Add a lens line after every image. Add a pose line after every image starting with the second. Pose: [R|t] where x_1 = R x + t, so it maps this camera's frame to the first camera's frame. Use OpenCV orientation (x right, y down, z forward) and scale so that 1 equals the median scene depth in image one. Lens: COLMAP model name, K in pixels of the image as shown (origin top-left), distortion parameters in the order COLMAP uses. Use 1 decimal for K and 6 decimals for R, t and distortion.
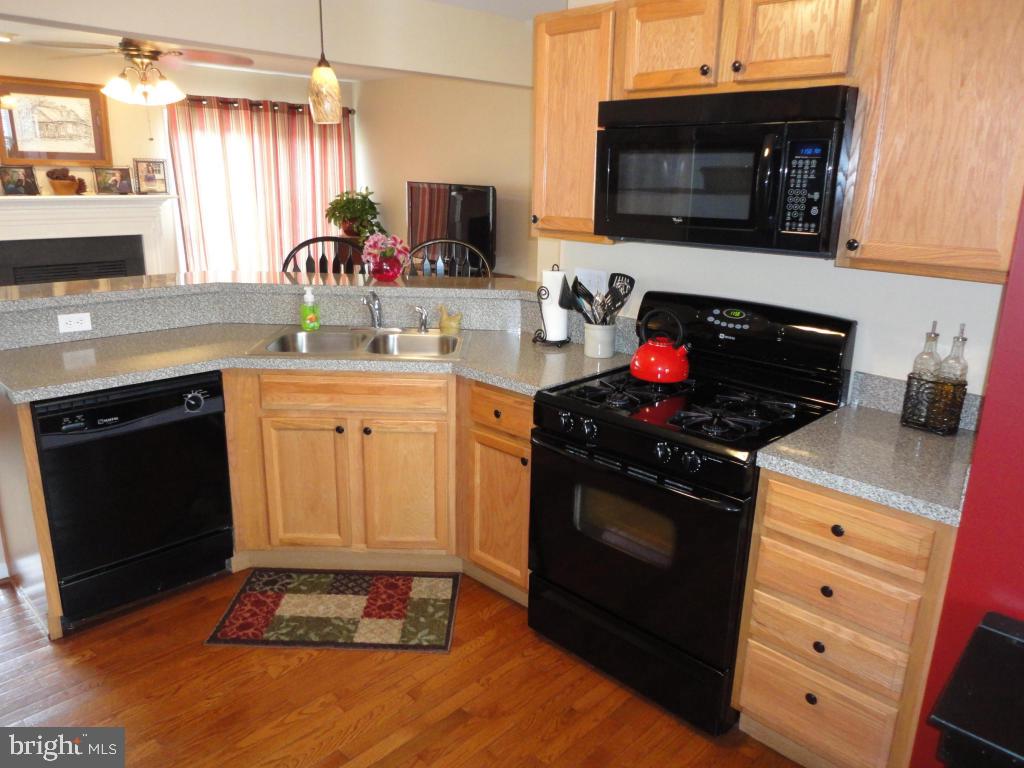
lens RADIAL K [[748.5, 0, 508.3], [0, 748.5, 379.8], [0, 0, 1]] dist [0.000336, -0.000887]
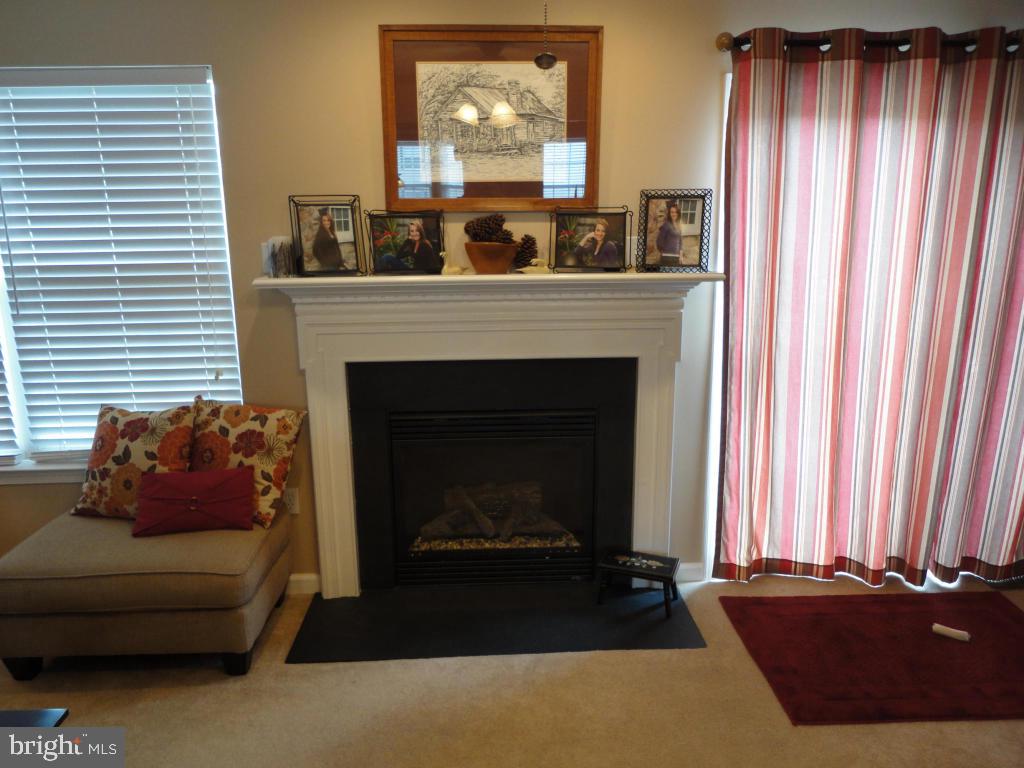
lens RADIAL K [[748.5, 0, 518.4], [0, 748.5, 376.5], [0, 0, 1]] dist [0.000336, -0.000887]
pose [[0.737430, 0.121494, -0.664407, -0.246896], [-0.160427, 0.987045, 0.002432, -0.175912], [0.656094, 0.104796, 0.747367, 0.630817]]
